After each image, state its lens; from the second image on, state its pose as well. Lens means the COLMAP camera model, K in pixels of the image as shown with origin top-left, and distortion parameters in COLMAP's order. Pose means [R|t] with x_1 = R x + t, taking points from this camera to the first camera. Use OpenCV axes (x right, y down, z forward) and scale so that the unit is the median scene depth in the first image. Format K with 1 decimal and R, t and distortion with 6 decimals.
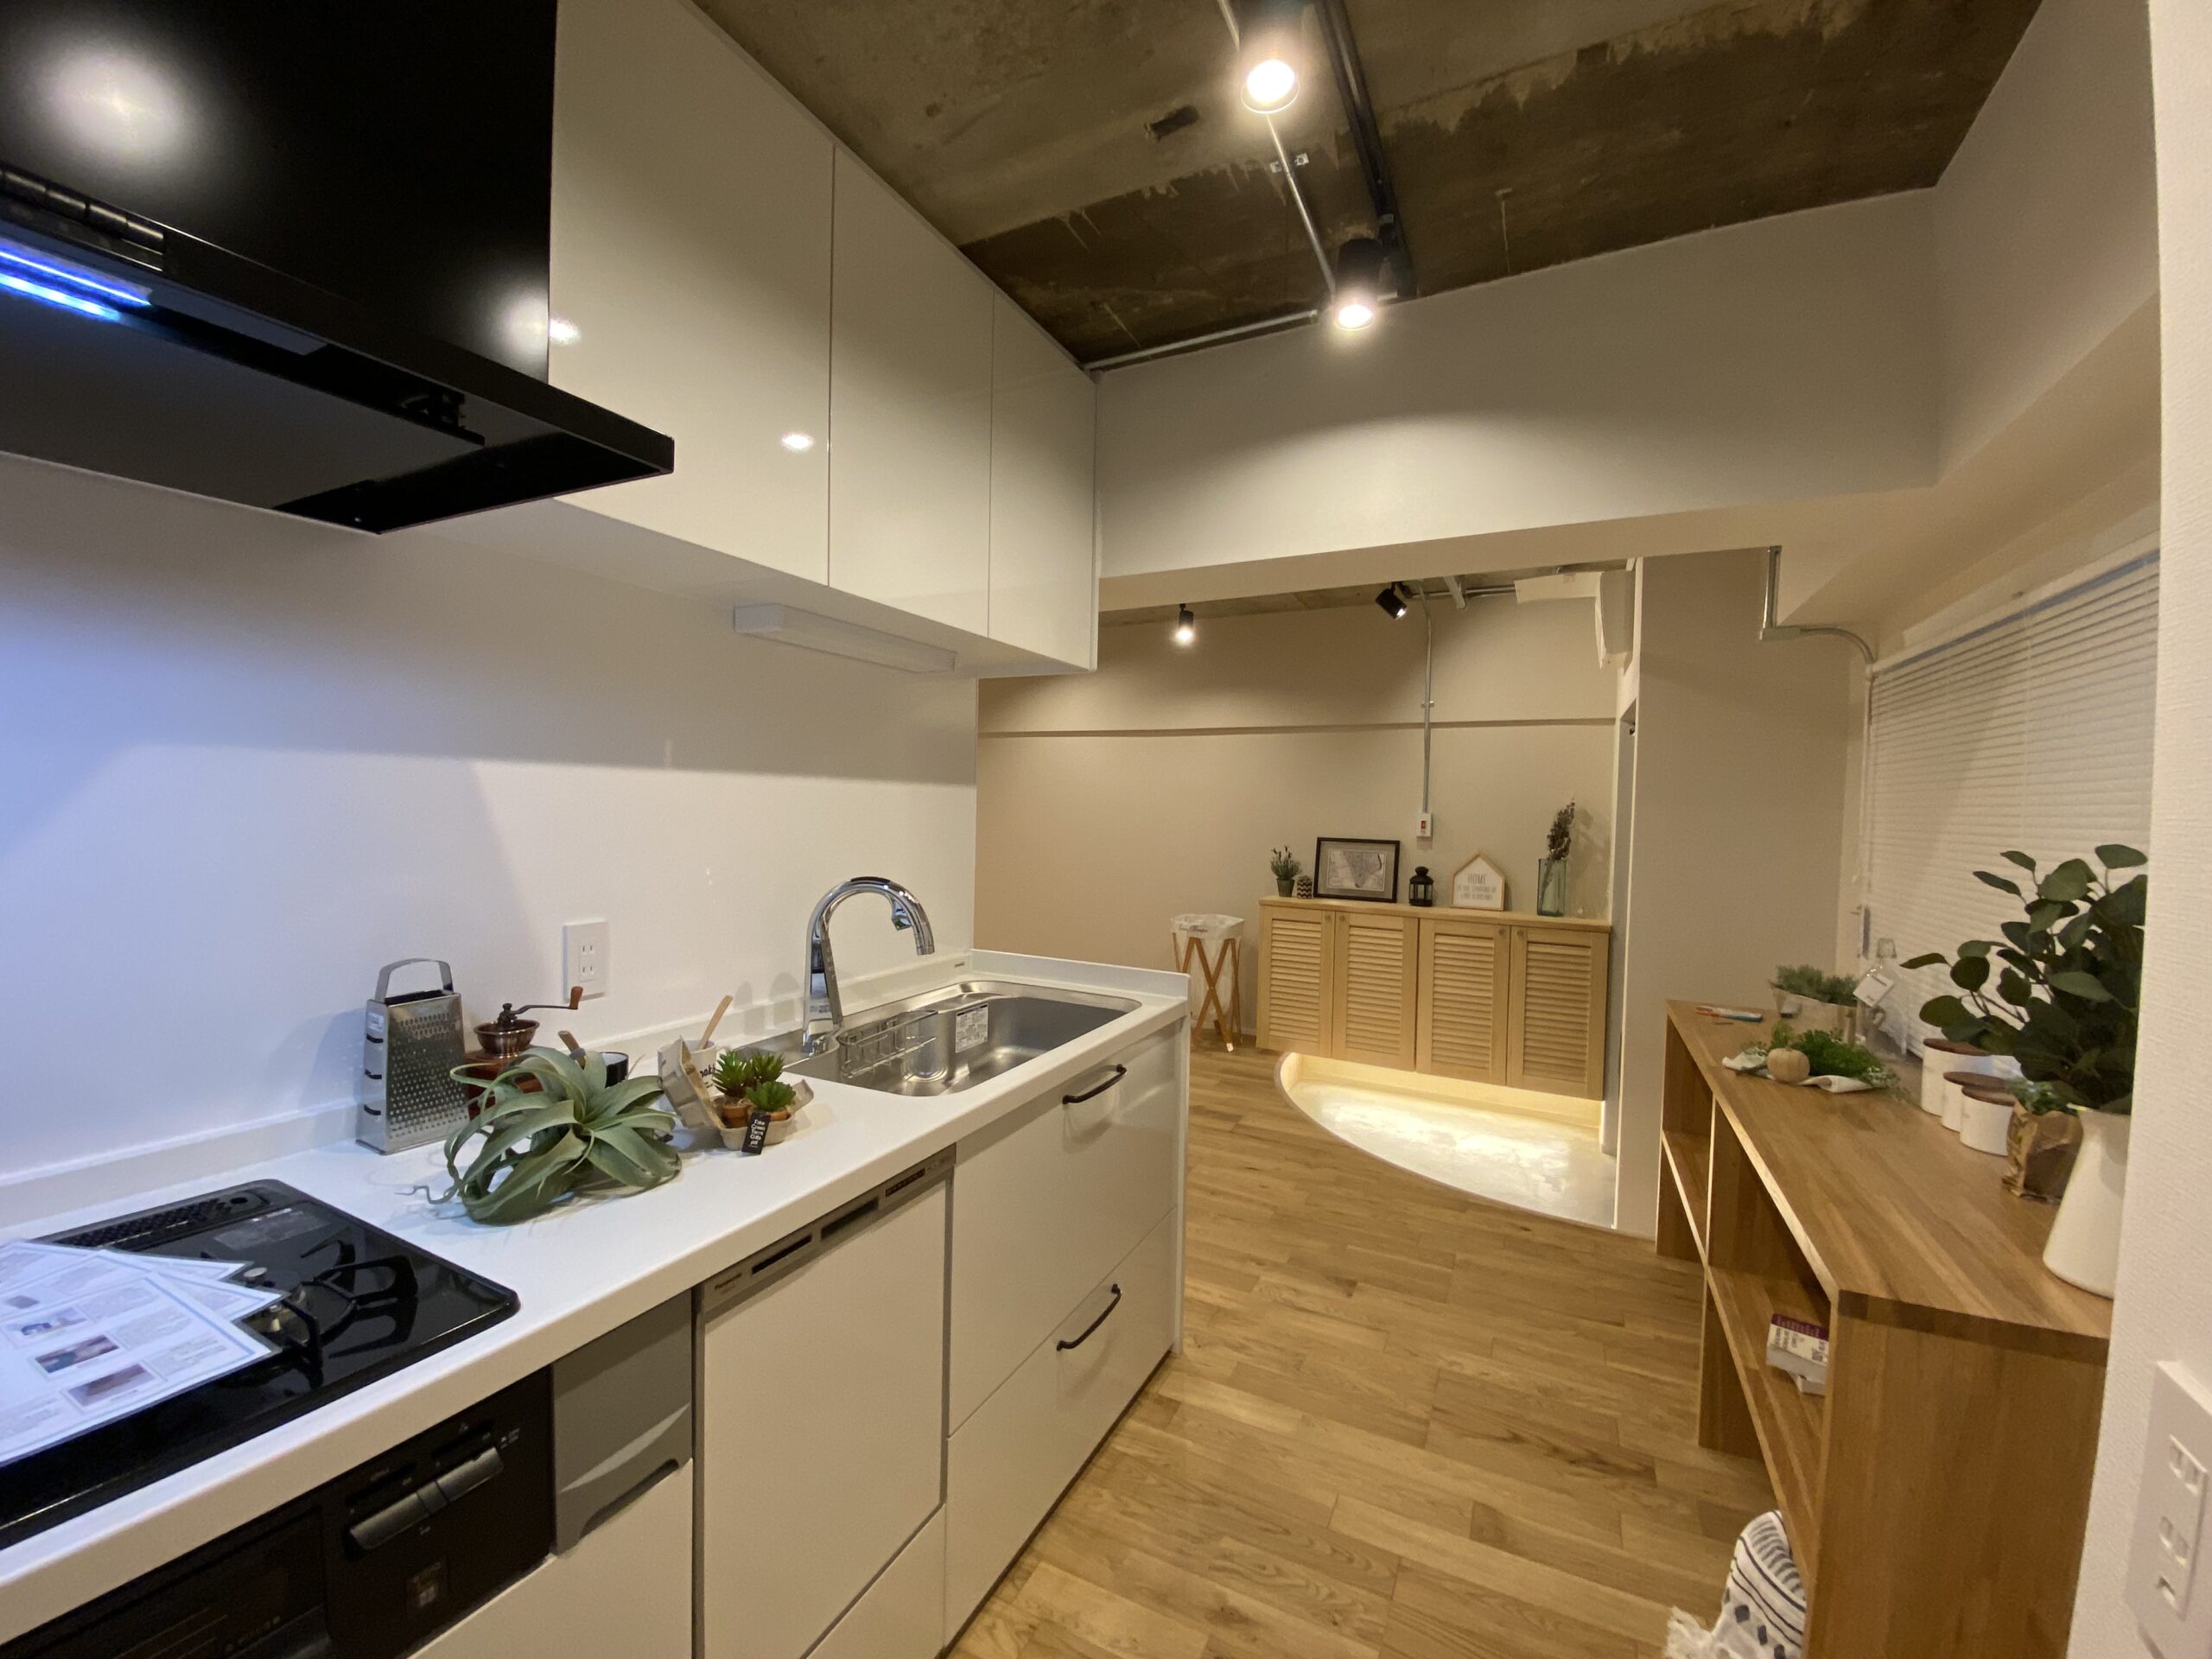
lens RADIAL K [[887.5, 0, 1098.2], [0, 887.5, 826.6], [0, 0, 1]] dist [0.050800, -0.036496]
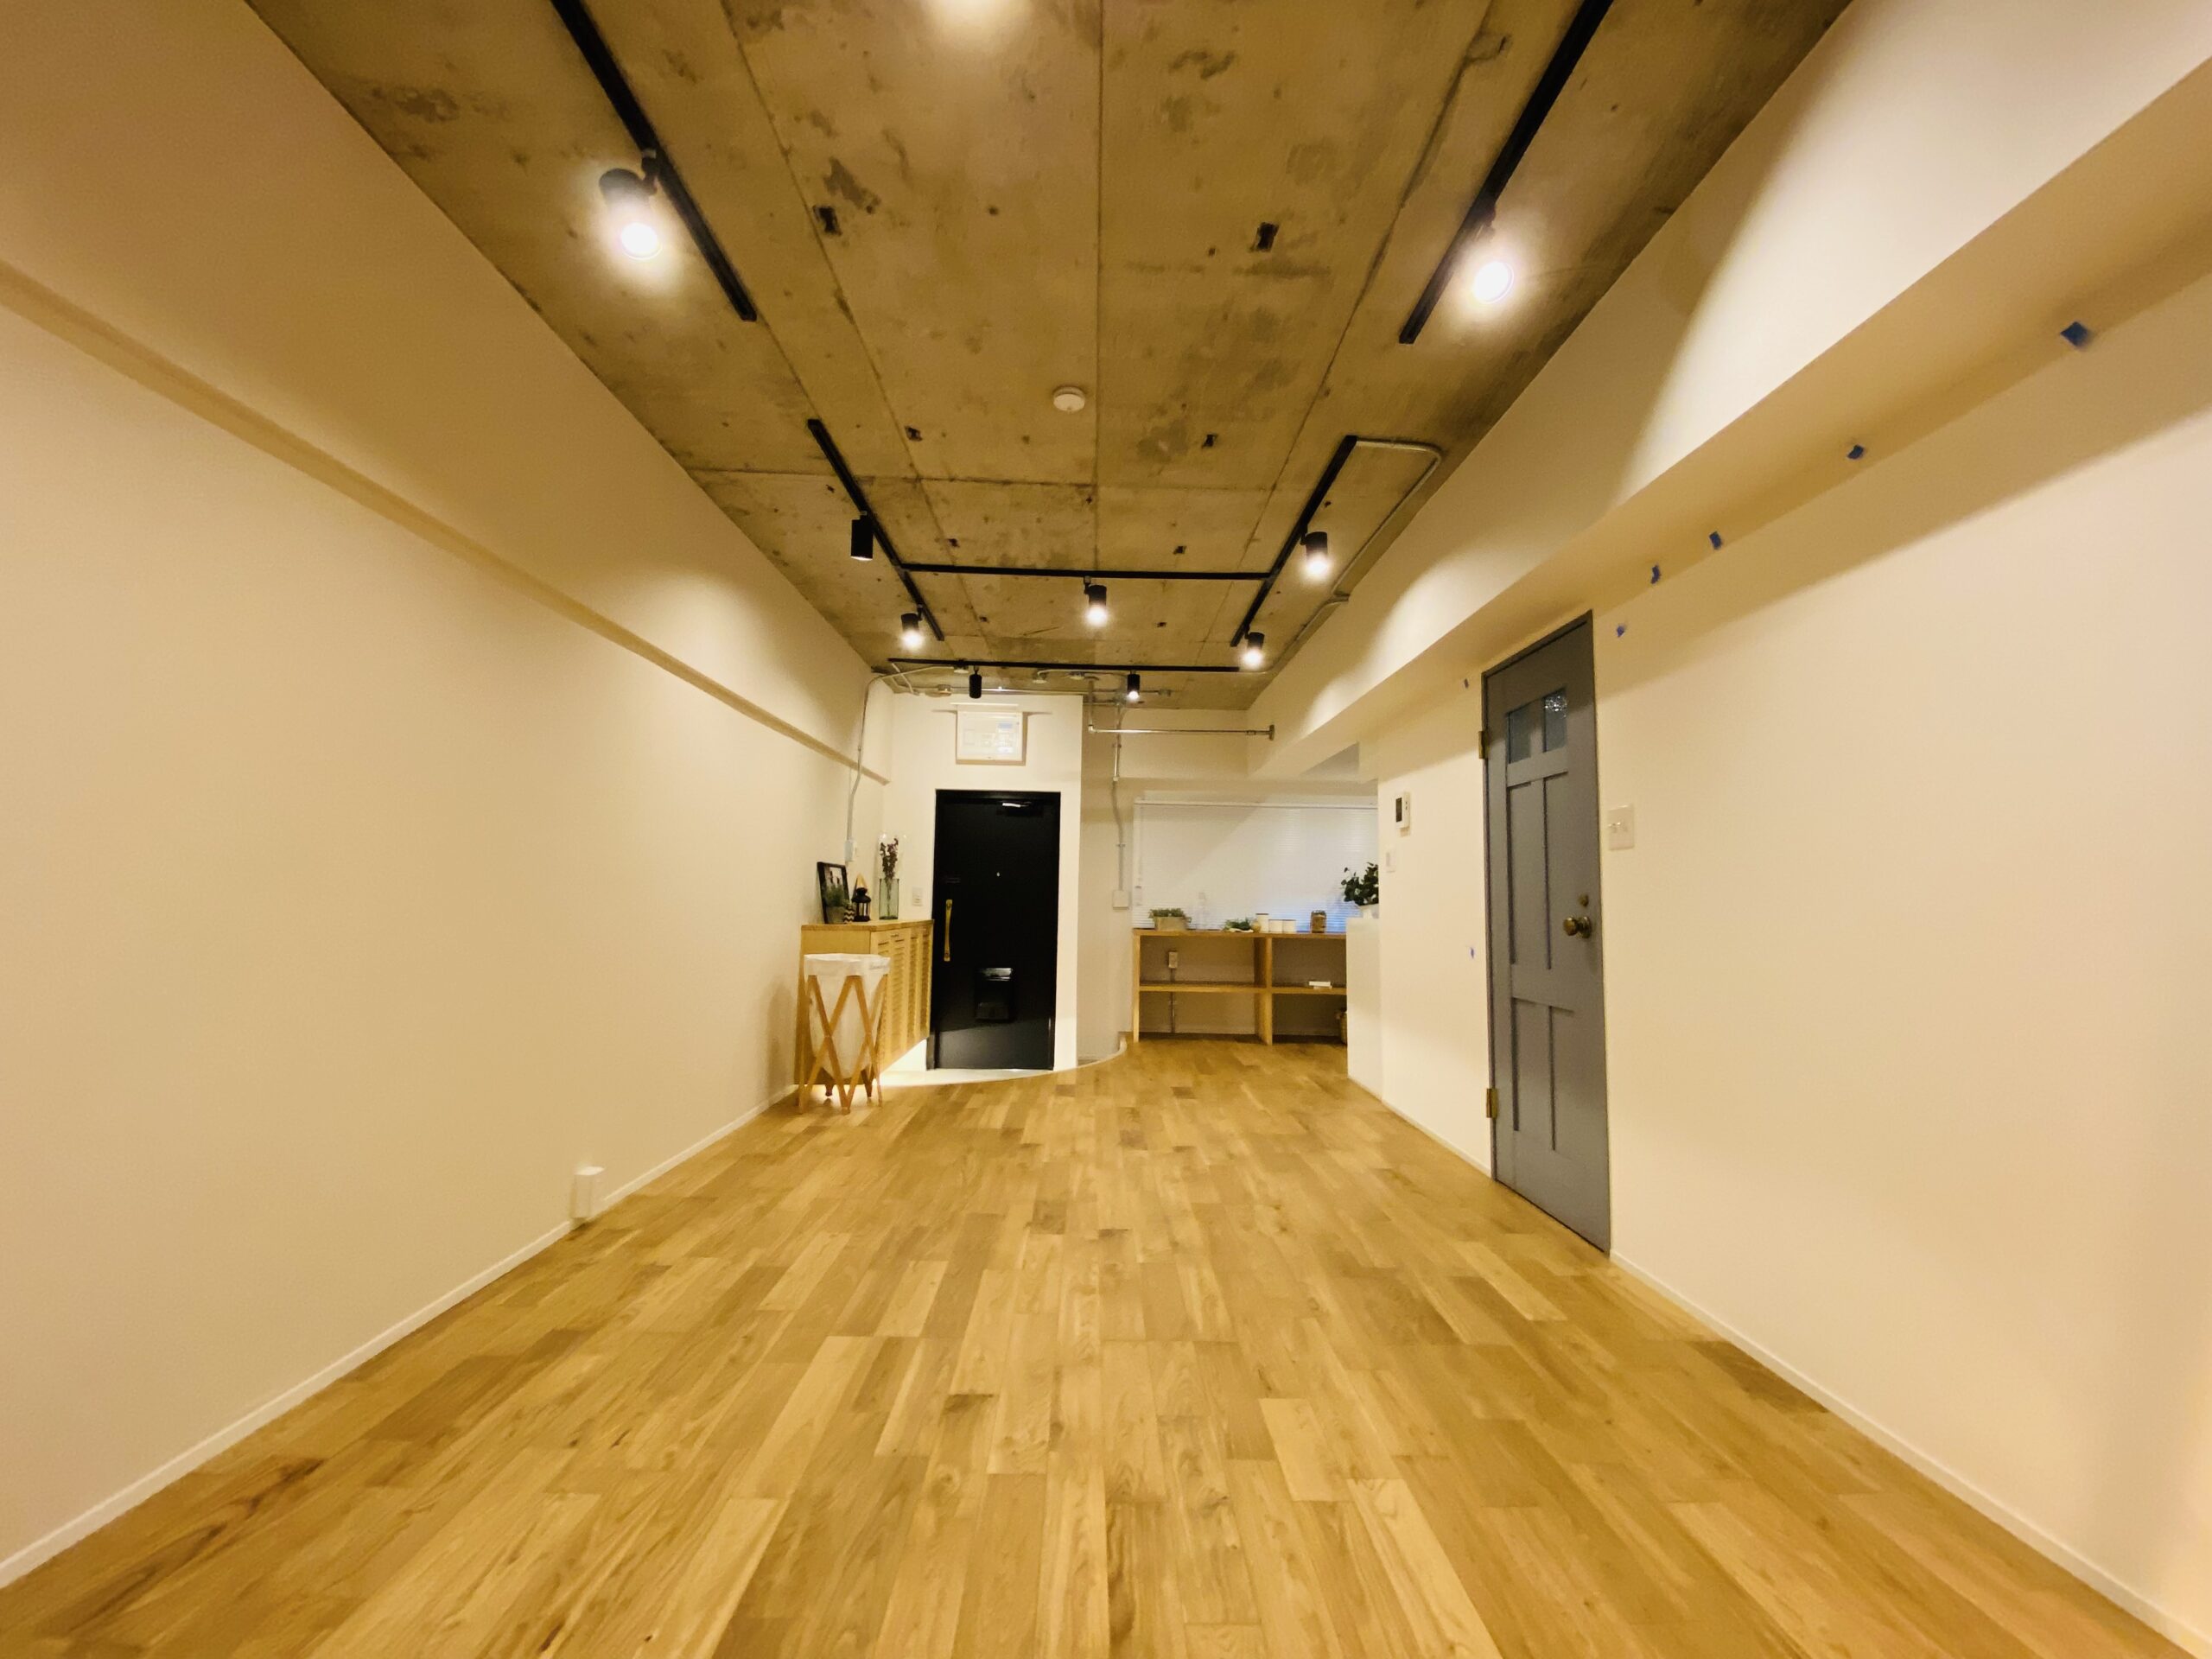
lens RADIAL K [[894.7, 0, 1099.4], [0, 894.7, 826.1], [0, 0, 1]] dist [0.027154, -0.024437]
pose [[-0.460629, 0.042340, 0.886582, -0.859362], [-0.004971, 0.998723, -0.050278, 0.023491], [-0.887579, -0.027567, -0.459830, 1.335583]]
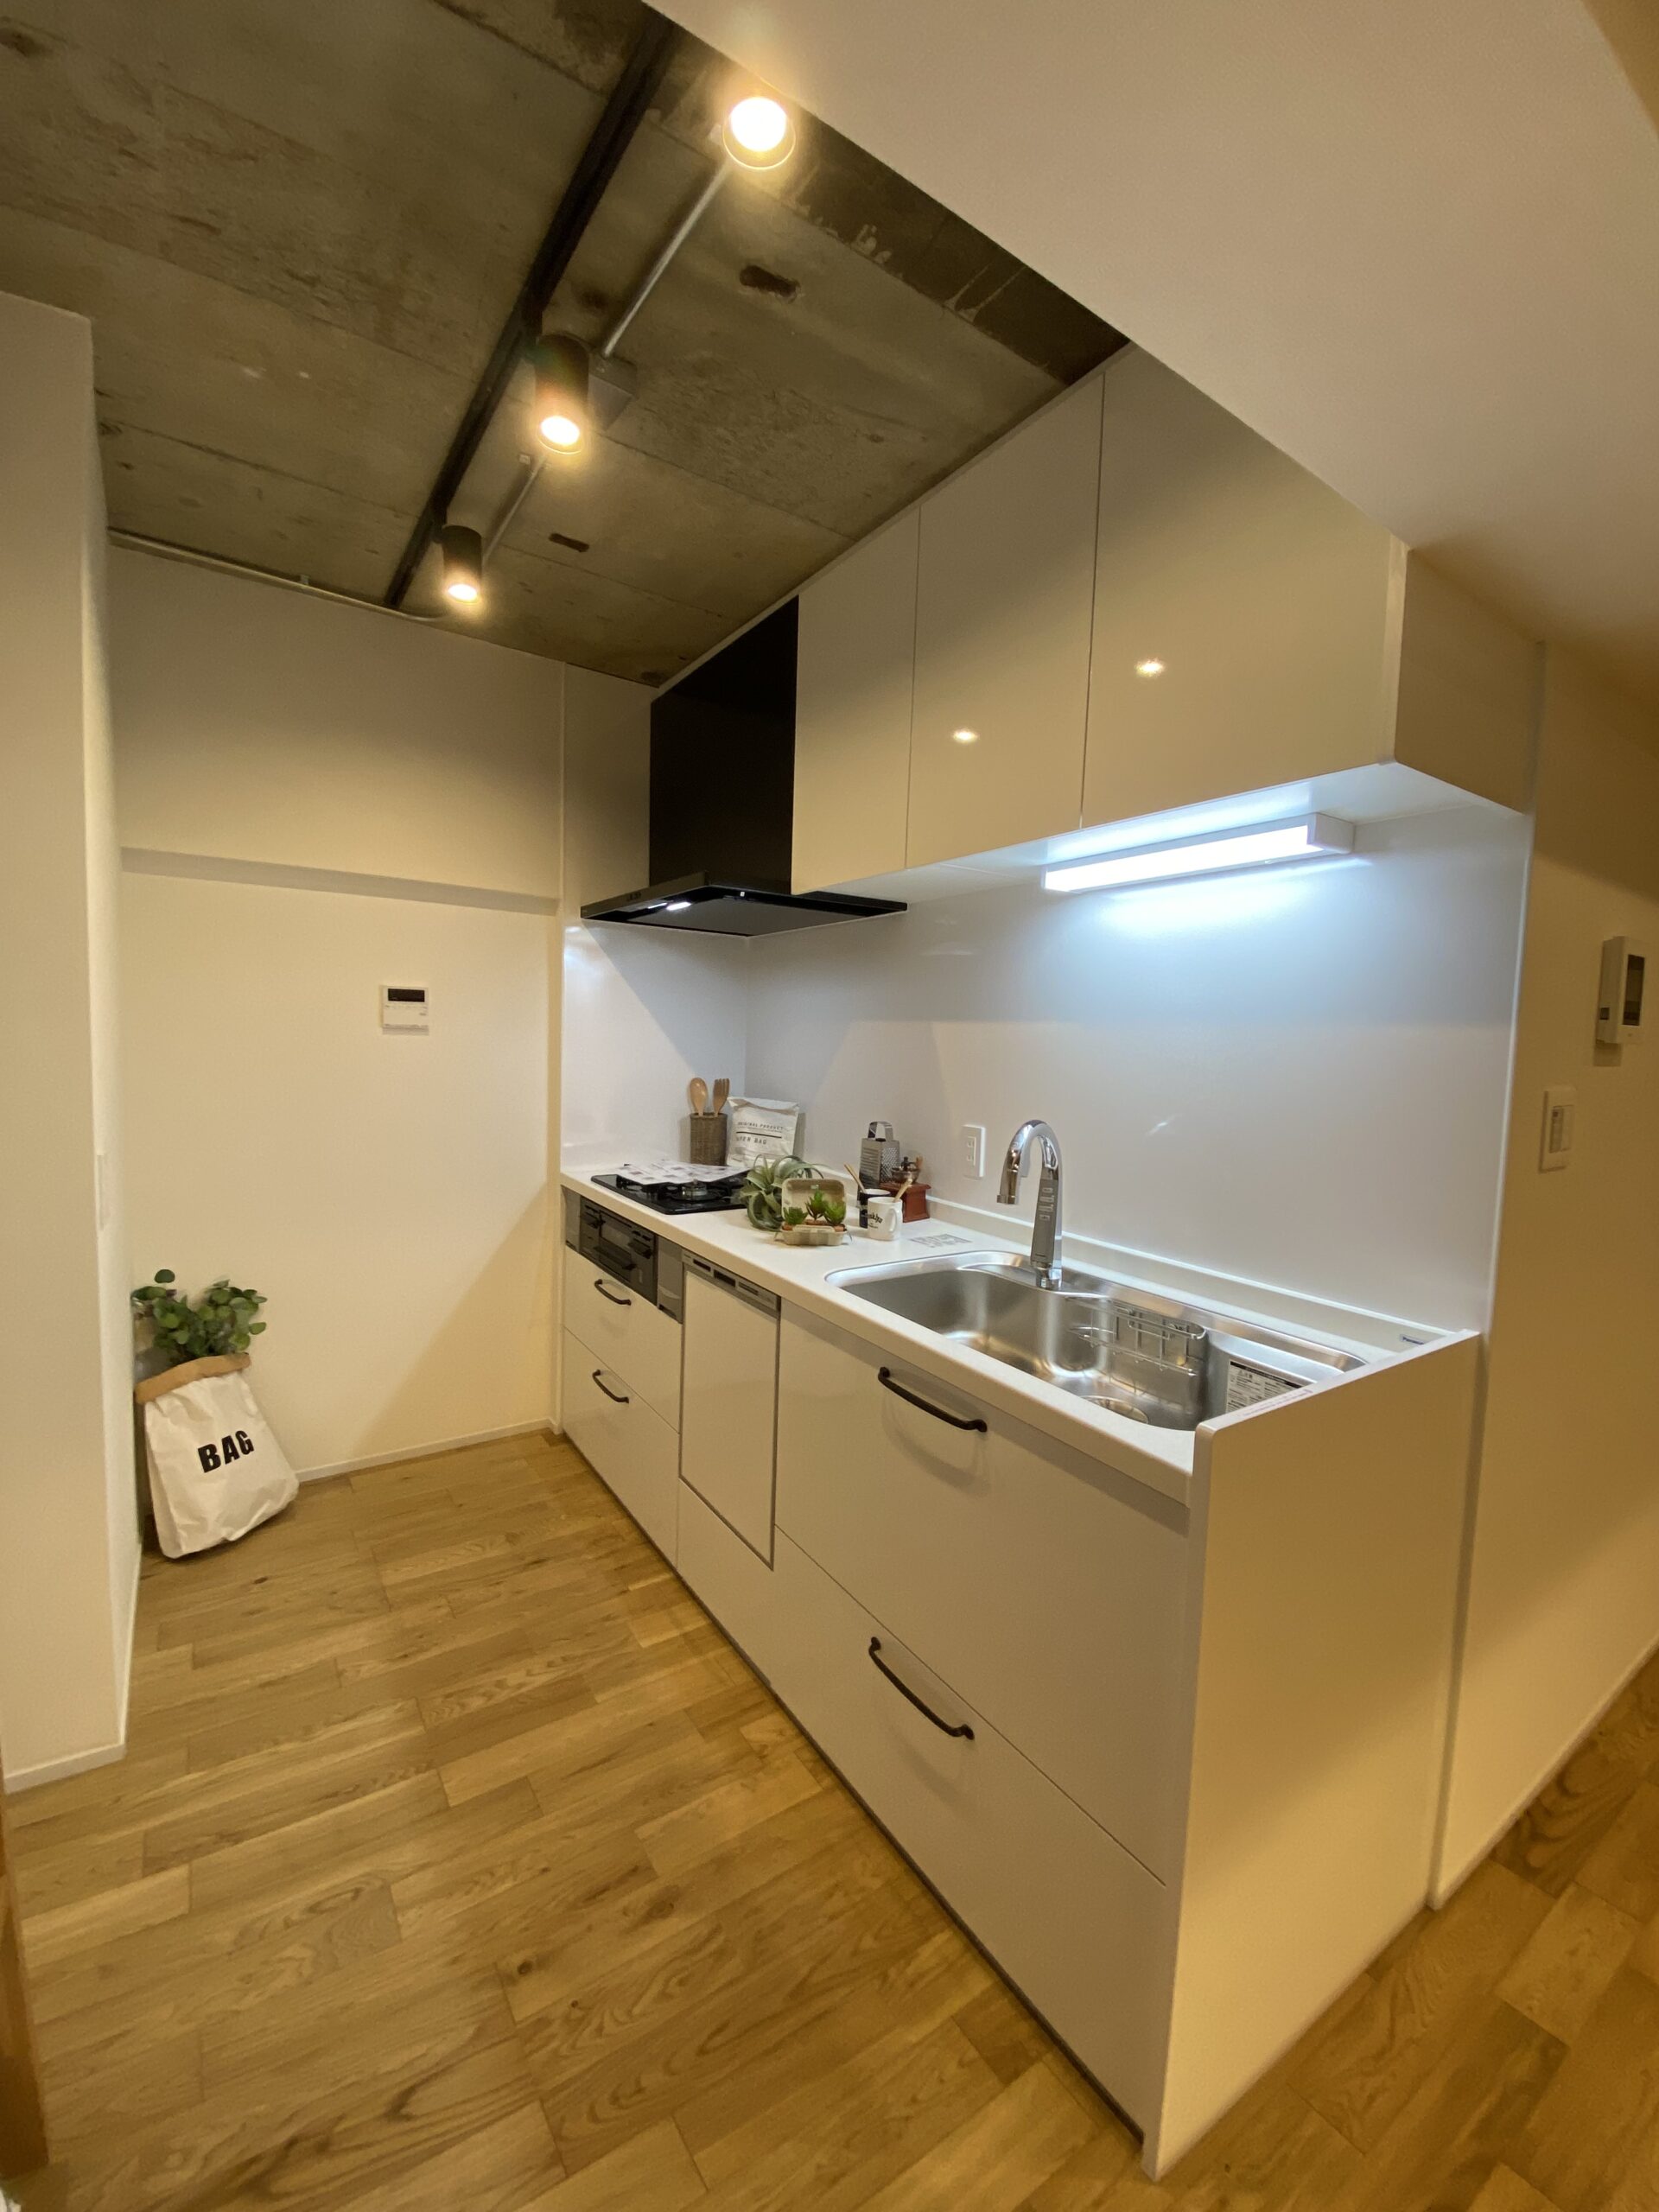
lens RADIAL K [[900.6, 0, 828.2], [0, 900.6, 1101.5], [0, 0, 1]] dist [0.027593, -0.022731]
pose [[-0.479465, 0.024289, -0.877225, 0.286580], [-0.066926, 0.995694, 0.064149, -0.004804], [0.875005, 0.089467, -0.475775, 0.507483]]
